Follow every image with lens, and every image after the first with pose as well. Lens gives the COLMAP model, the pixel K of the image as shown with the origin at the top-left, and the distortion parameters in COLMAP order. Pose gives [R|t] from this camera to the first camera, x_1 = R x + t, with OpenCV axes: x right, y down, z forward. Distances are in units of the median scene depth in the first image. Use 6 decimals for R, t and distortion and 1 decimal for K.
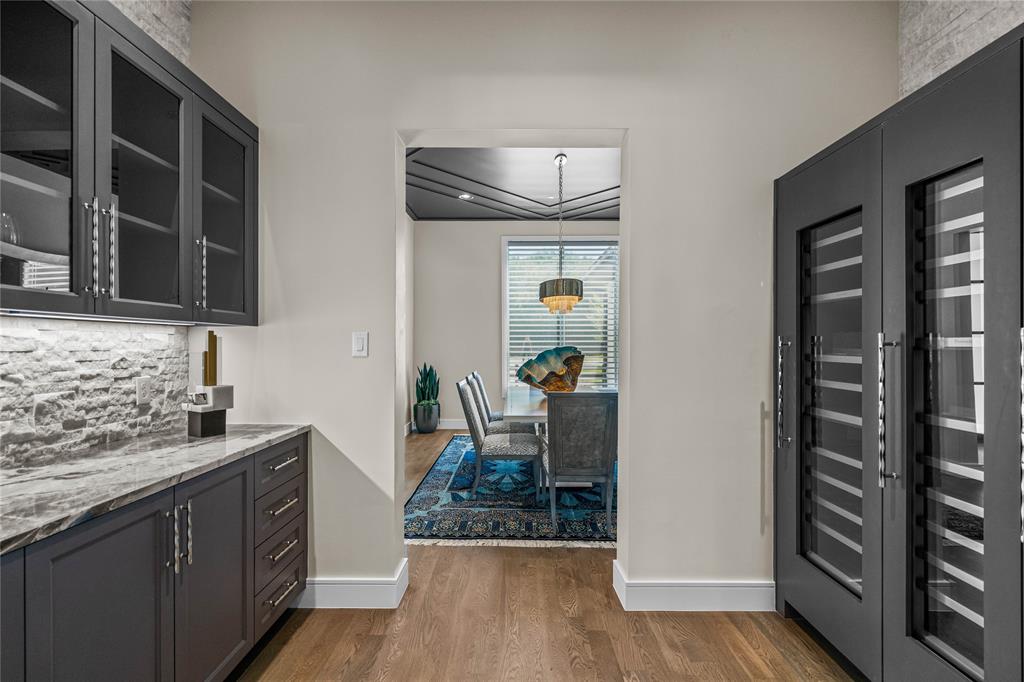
lens RADIAL K [[466.2, 0, 514.2], [0, 466.2, 348.3], [0, 0, 1]] dist [-0.002216, -0.000315]
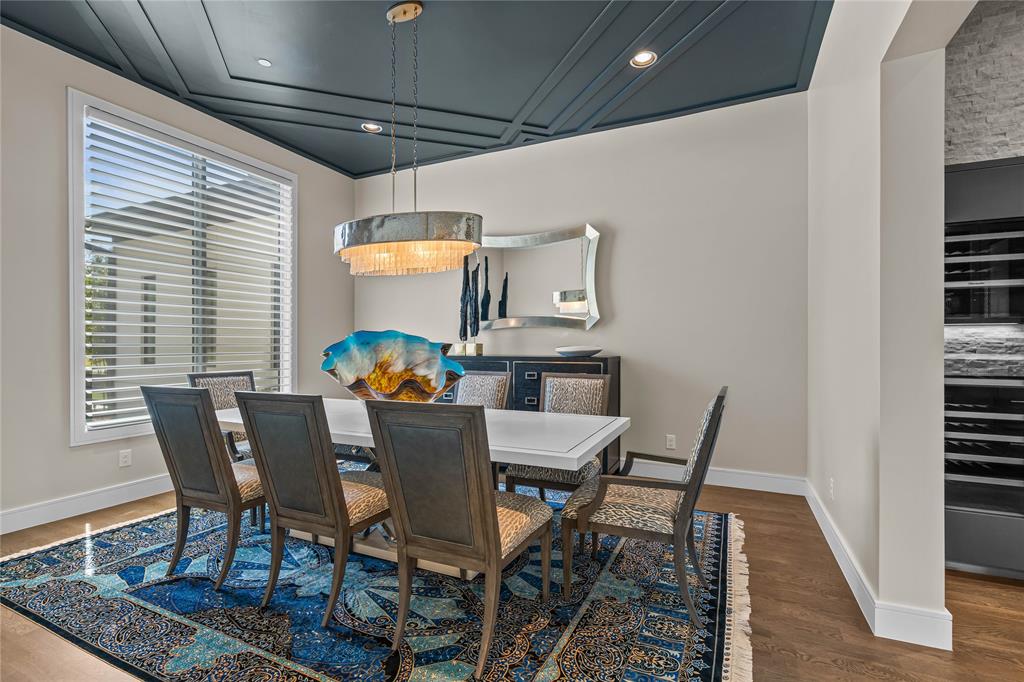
lens RADIAL K [[466.2, 0, 514.2], [0, 466.2, 348.3], [0, 0, 1]] dist [-0.002216, -0.000315]
pose [[0.417201, -0.007360, 0.908785, -0.496131], [0.004540, 0.999972, 0.006014, 0.022173], [-0.908803, 0.001617, 0.417222, 0.837979]]
